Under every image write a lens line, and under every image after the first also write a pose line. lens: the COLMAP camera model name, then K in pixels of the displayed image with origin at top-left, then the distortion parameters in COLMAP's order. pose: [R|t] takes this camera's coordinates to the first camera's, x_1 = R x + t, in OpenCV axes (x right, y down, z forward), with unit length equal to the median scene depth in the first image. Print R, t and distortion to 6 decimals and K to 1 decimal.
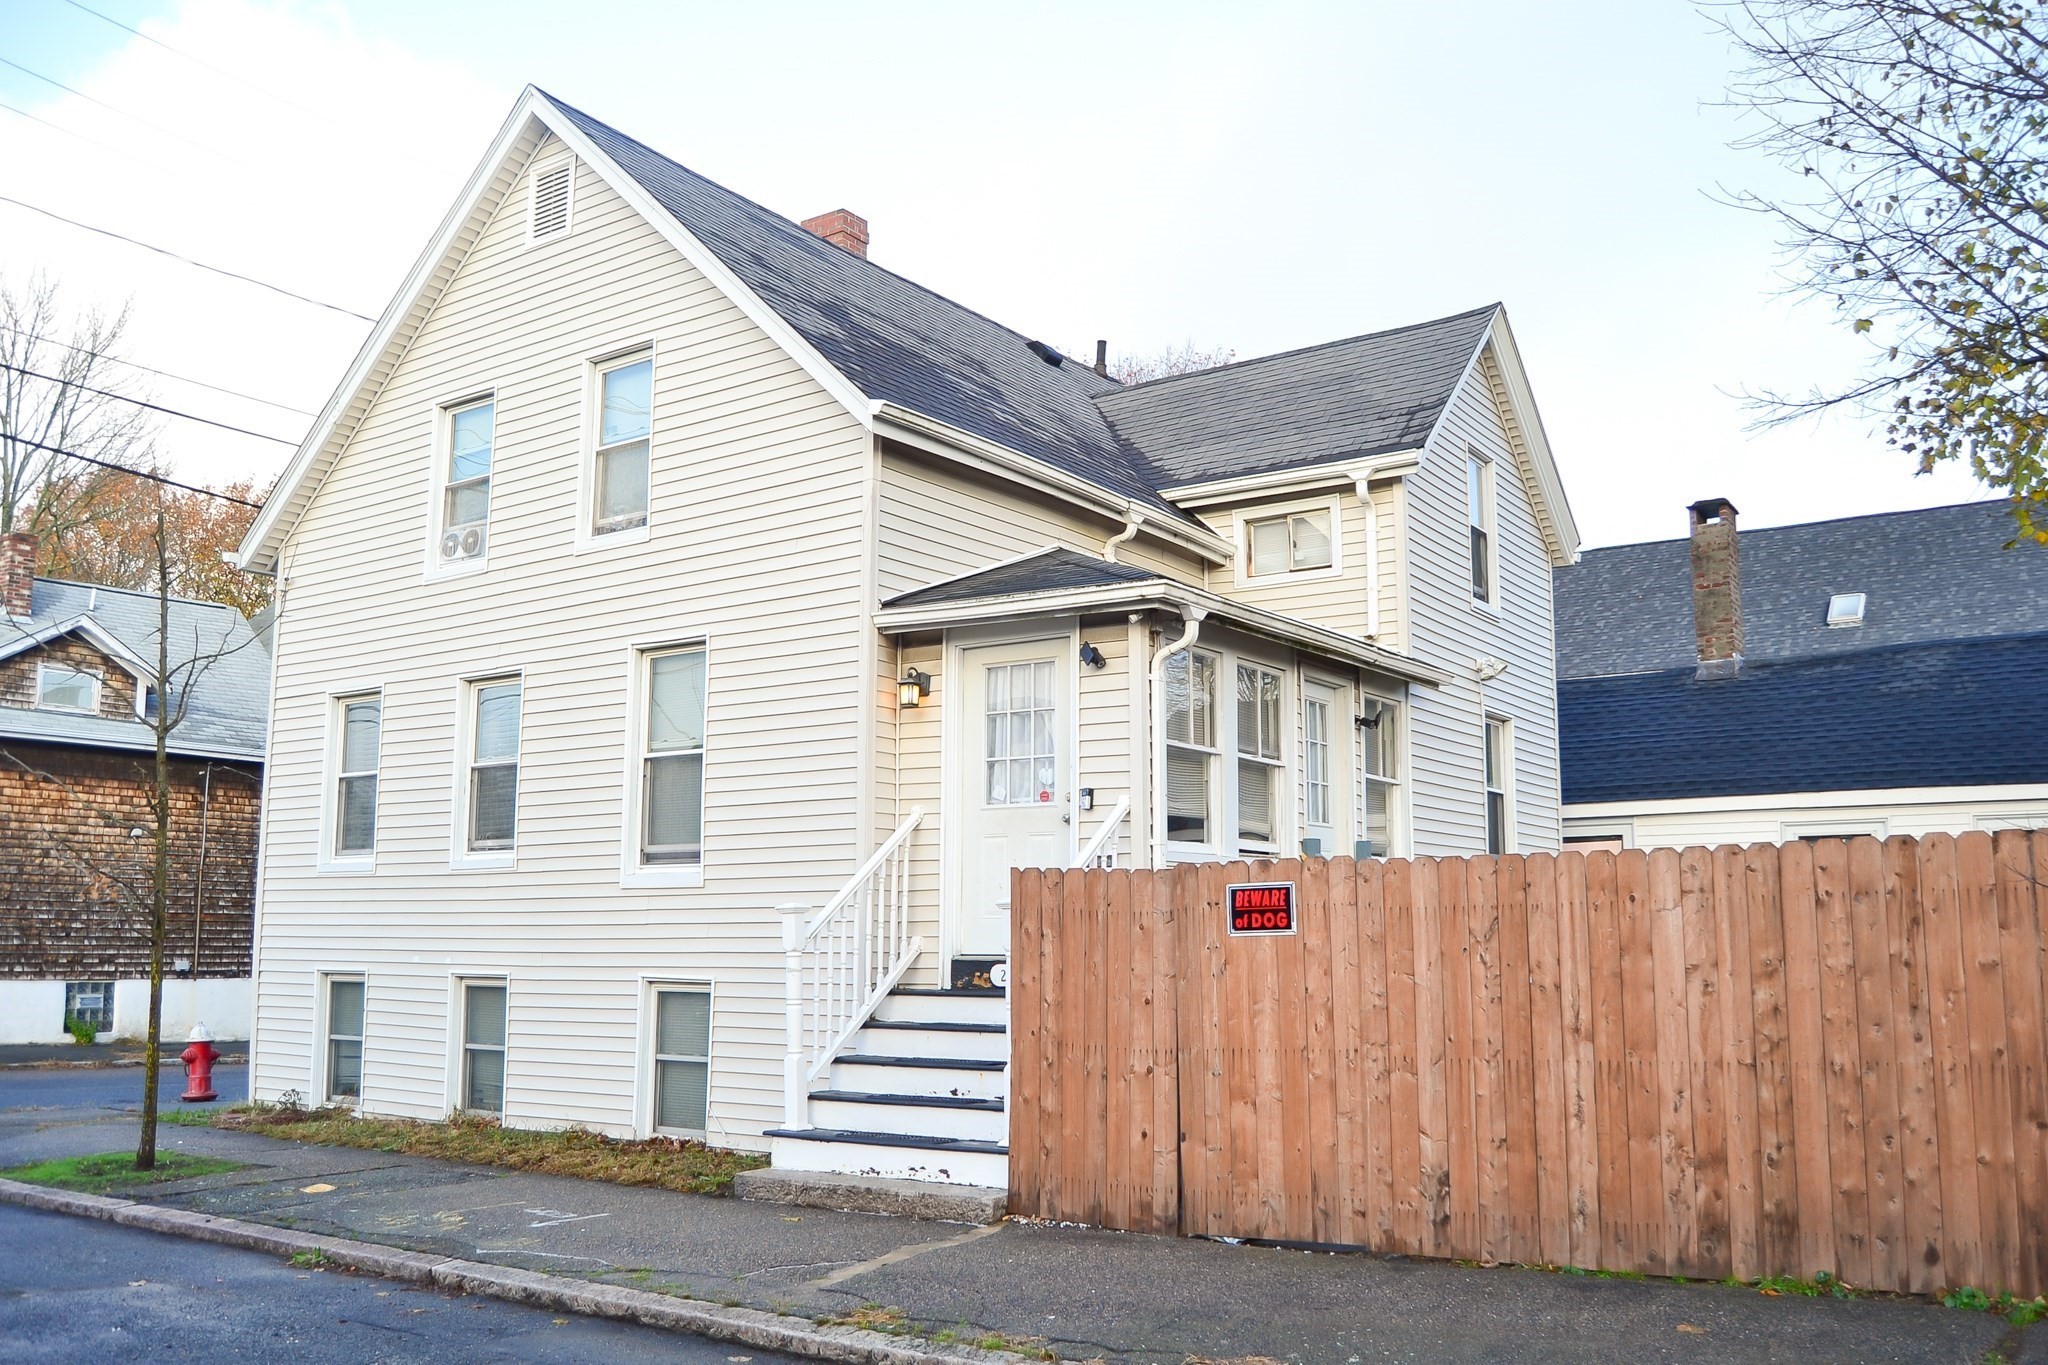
lens RADIAL K [[1671.3, 0, 1015.4], [0, 1671.3, 690.7], [0, 0, 1]] dist [-0.096746, 0.044373]
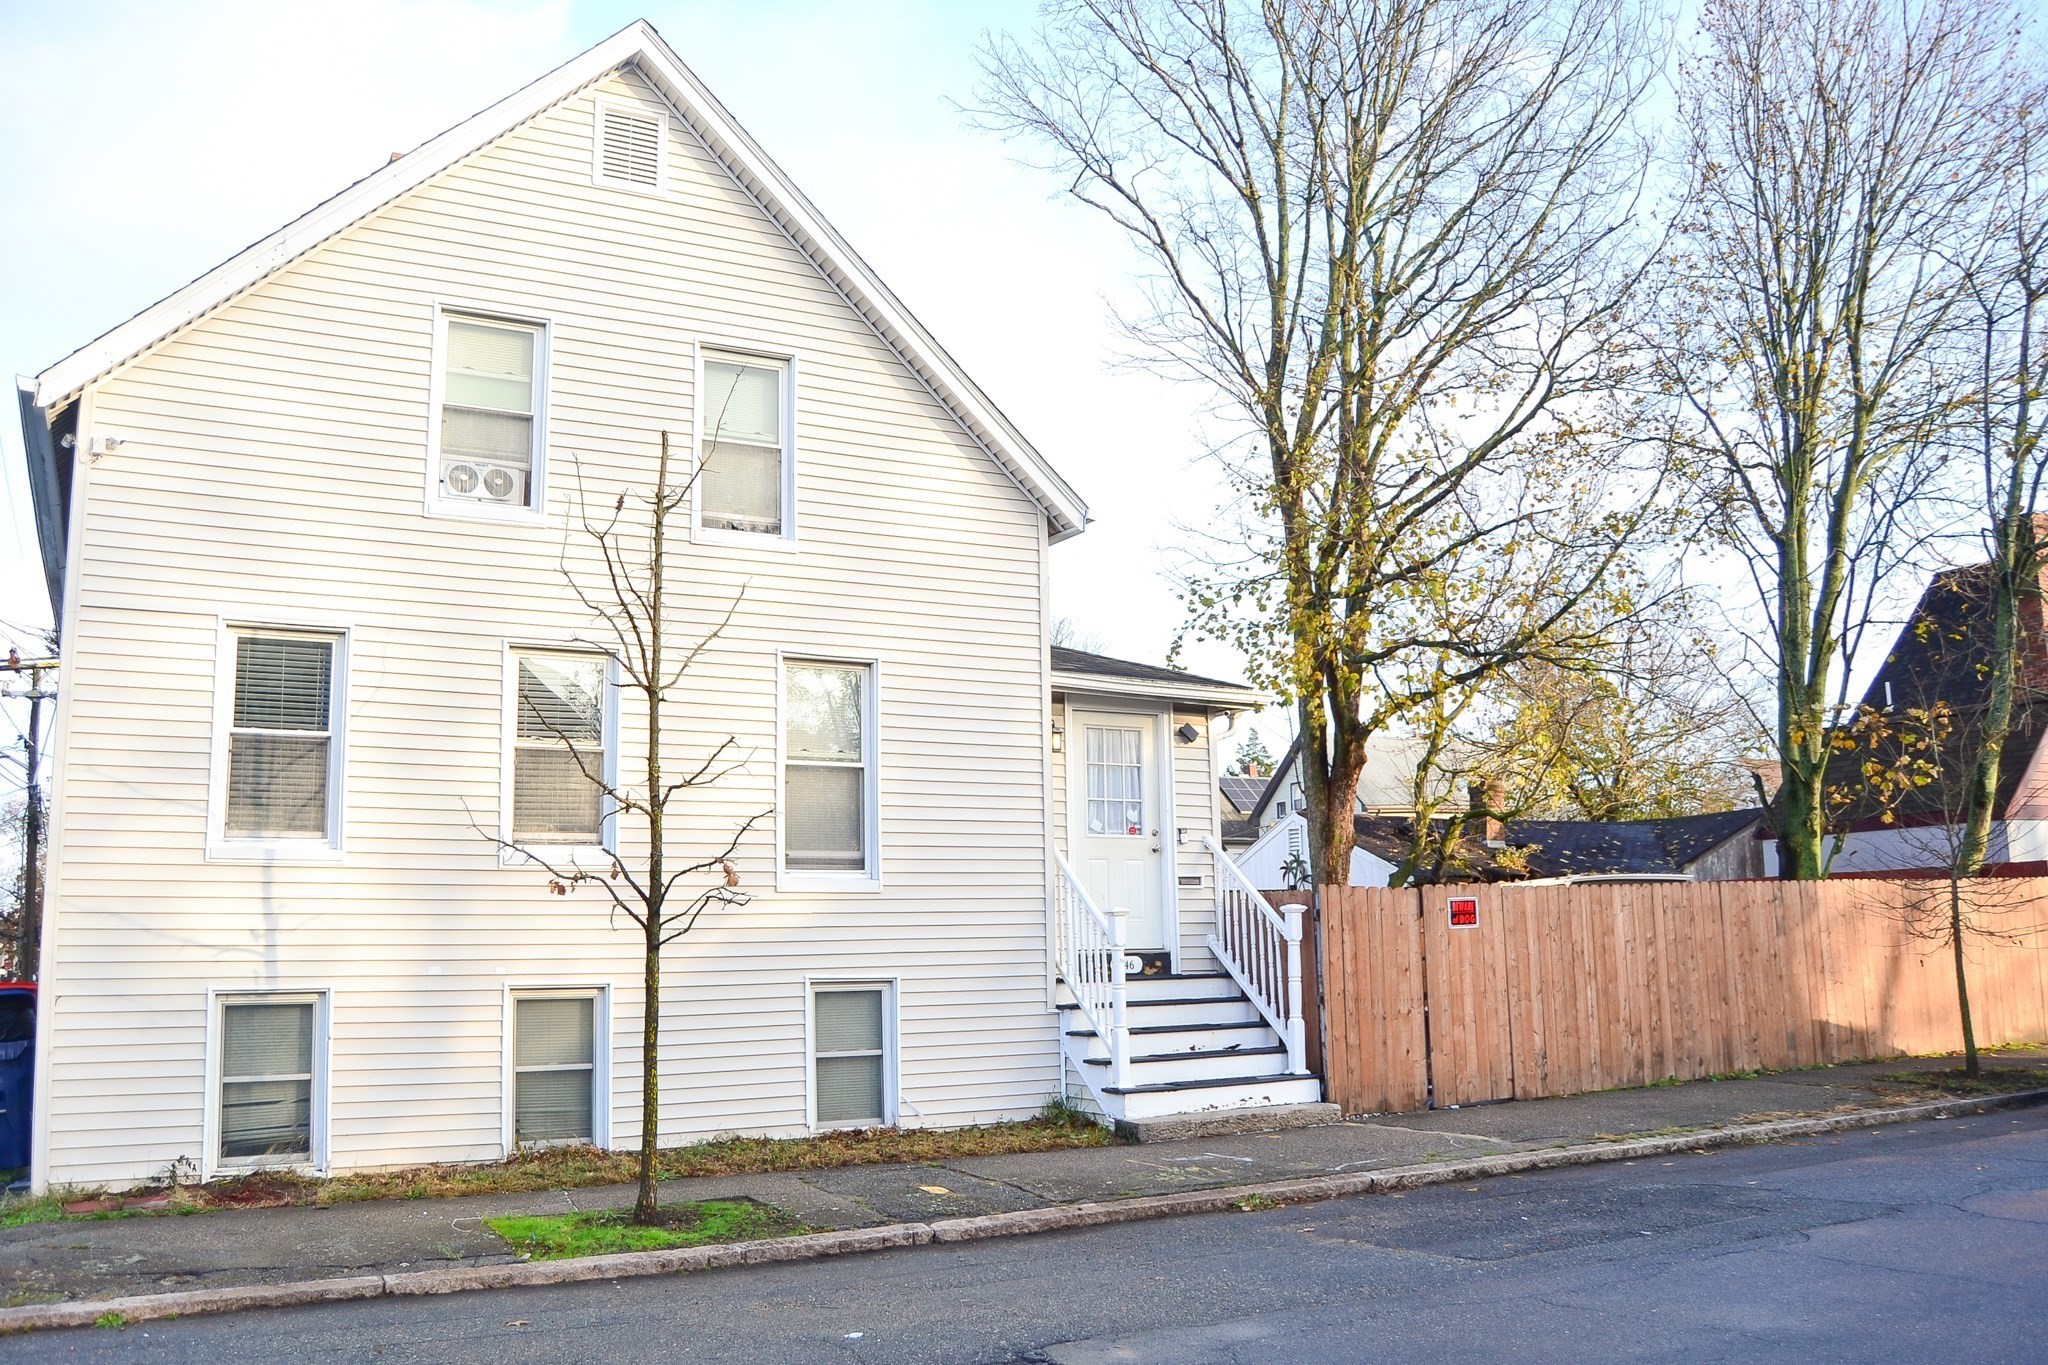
lens RADIAL K [[1671.3, 0, 1015.4], [0, 1671.3, 690.7], [0, 0, 1]] dist [-0.096746, 0.044373]
pose [[0.472786, 0.129190, 0.871655, -1.393445], [-0.112073, 0.989977, -0.085937, 0.089887], [-0.874021, -0.057059, 0.482526, 0.513437]]
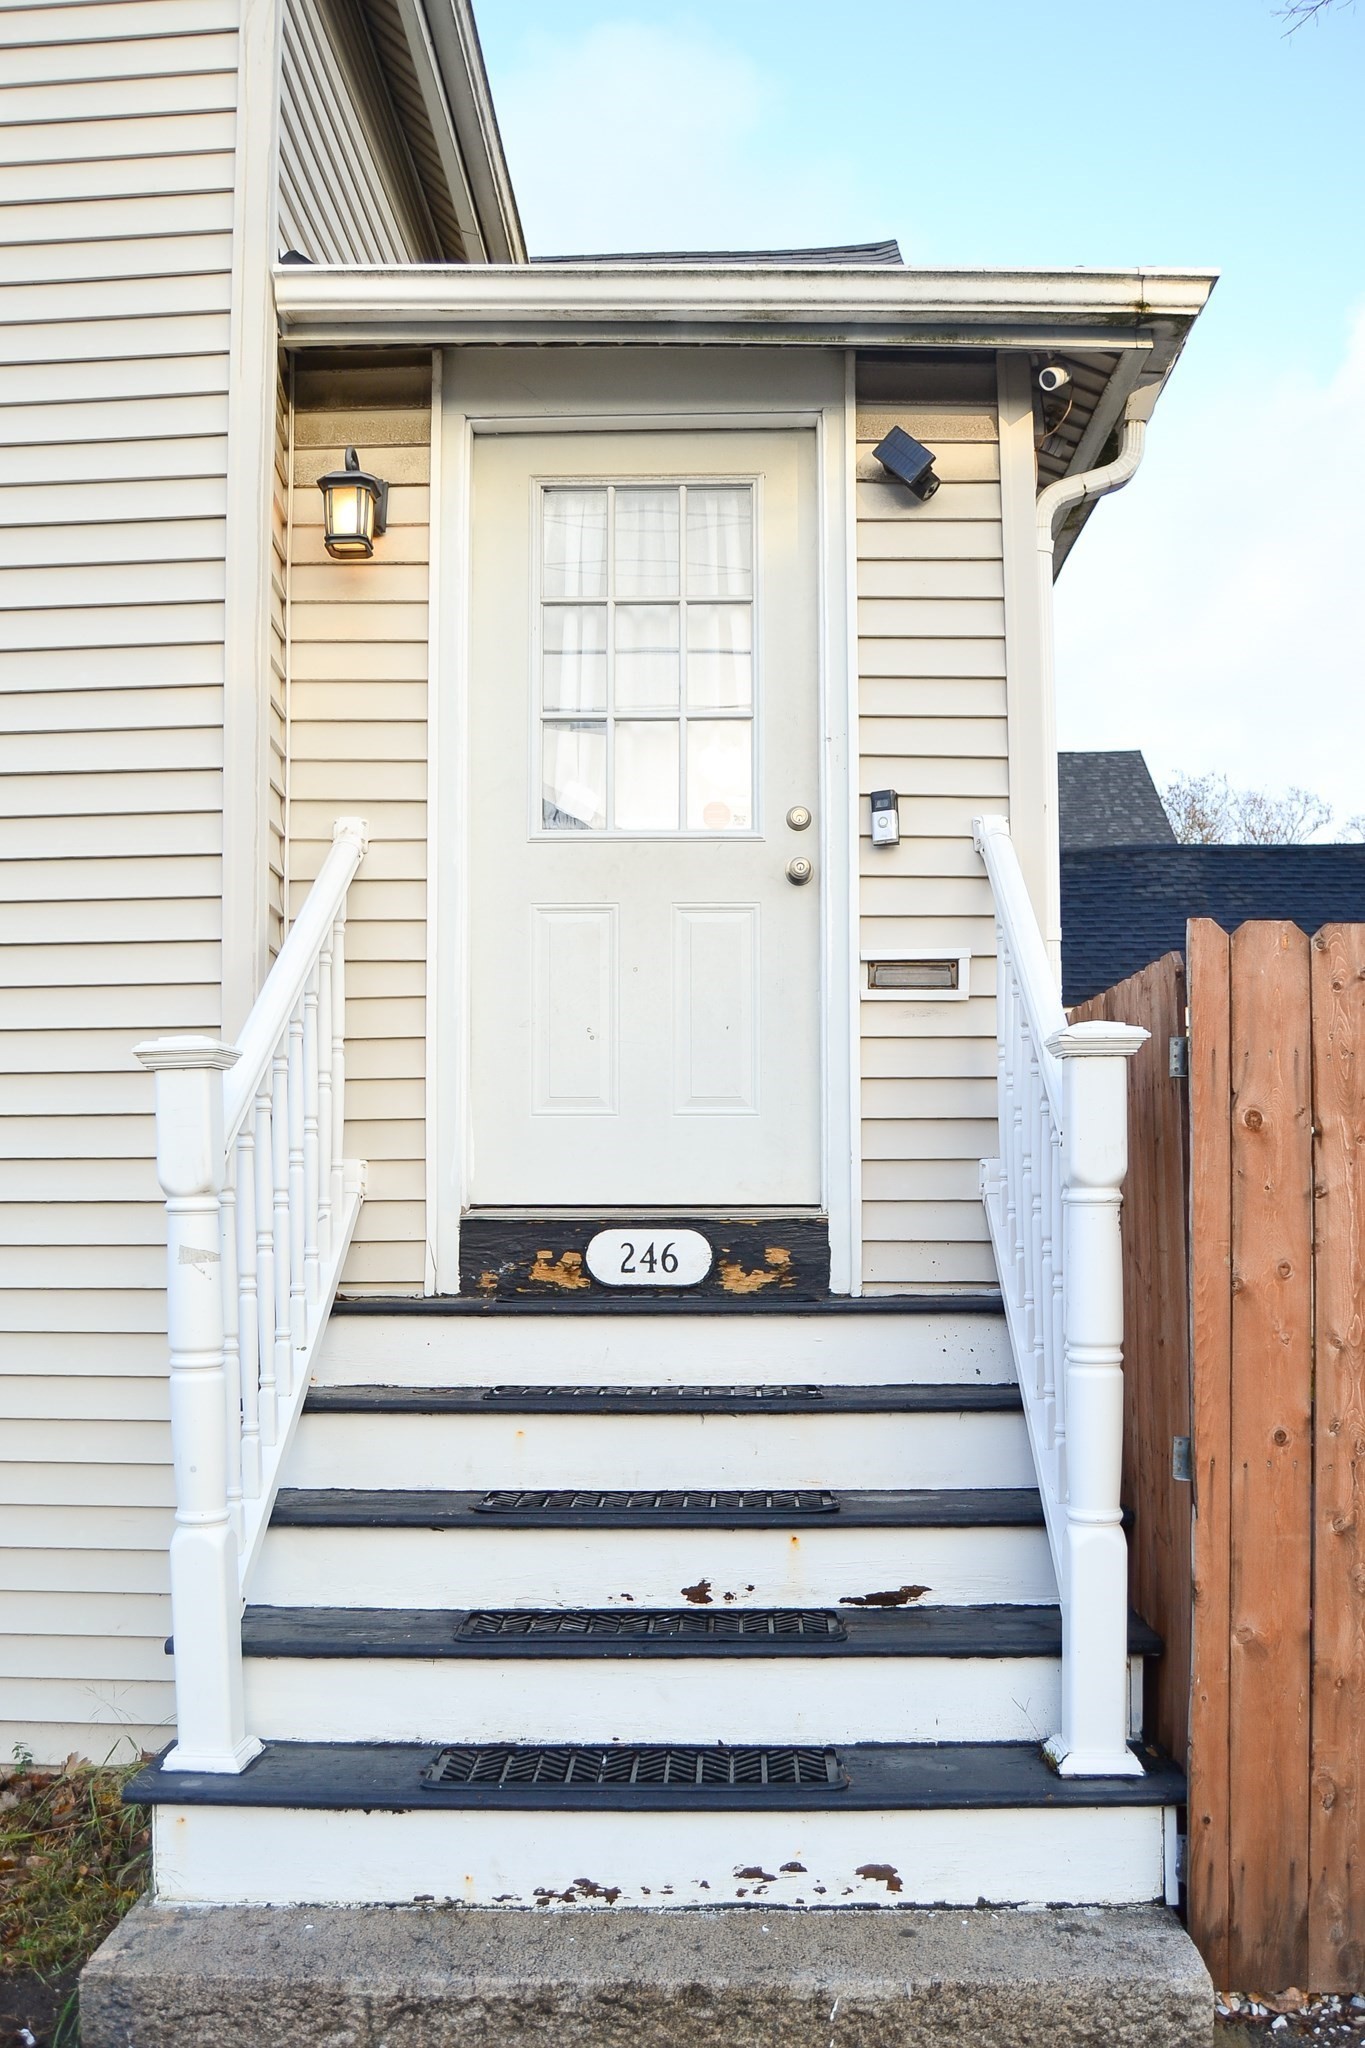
lens RADIAL K [[1756.9, 0, 680.2], [0, 1756.9, 1162.8], [0, 0, 1]] dist [-0.081889, 0.008992]
pose [[0.841860, 0.010830, 0.539587, -0.251221], [-0.077472, 0.991869, 0.100963, 0.121111], [-0.534106, -0.126800, 0.835854, 0.742770]]
